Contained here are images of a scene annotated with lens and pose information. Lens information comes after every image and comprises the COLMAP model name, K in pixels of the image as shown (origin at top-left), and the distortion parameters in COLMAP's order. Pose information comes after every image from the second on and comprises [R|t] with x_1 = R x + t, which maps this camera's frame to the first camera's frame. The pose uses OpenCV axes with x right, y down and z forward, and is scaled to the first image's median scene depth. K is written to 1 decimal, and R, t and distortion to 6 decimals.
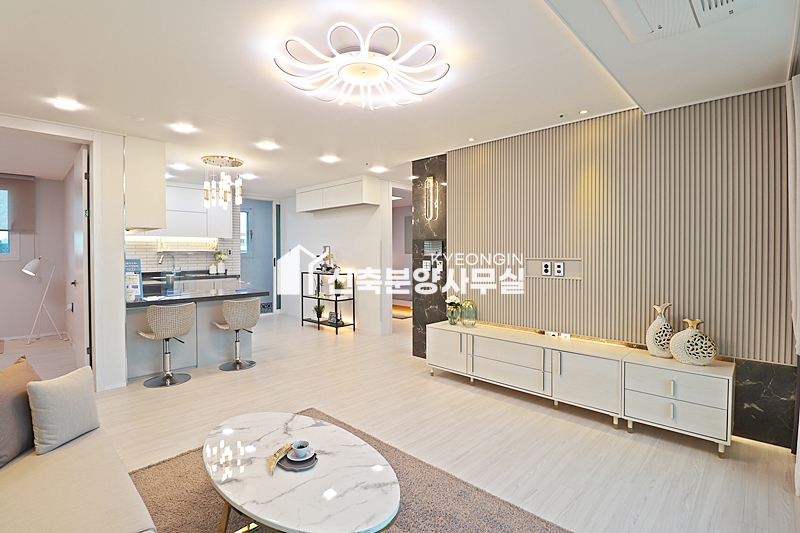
lens RADIAL K [[367.5, 0, 408.1], [0, 367.5, 262.8], [0, 0, 1]] dist [-0.012040, -0.007078]
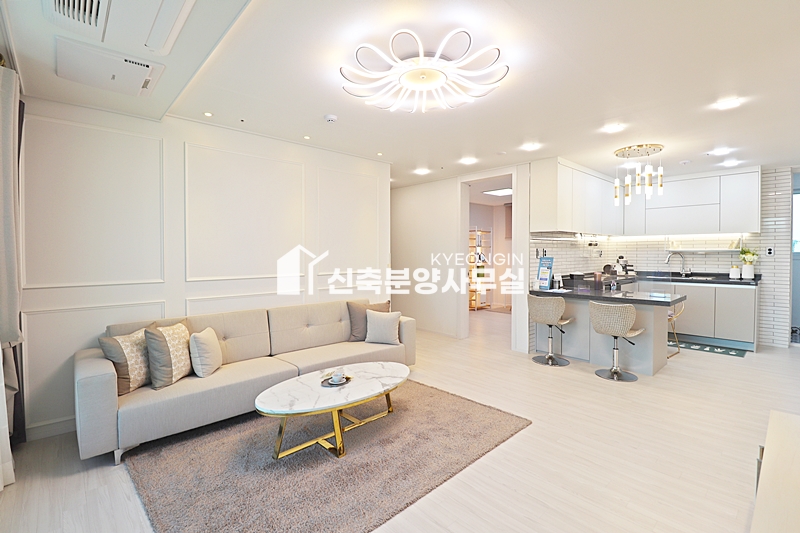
lens RADIAL K [[367.5, 0, 400.4], [0, 367.5, 269.1], [0, 0, 1]] dist [-0.012040, -0.007078]
pose [[-0.074622, 0.043875, -0.996246, 0.505108], [-0.020810, 0.998746, 0.045544, -0.016153], [0.996995, 0.024130, -0.073616, 0.556259]]
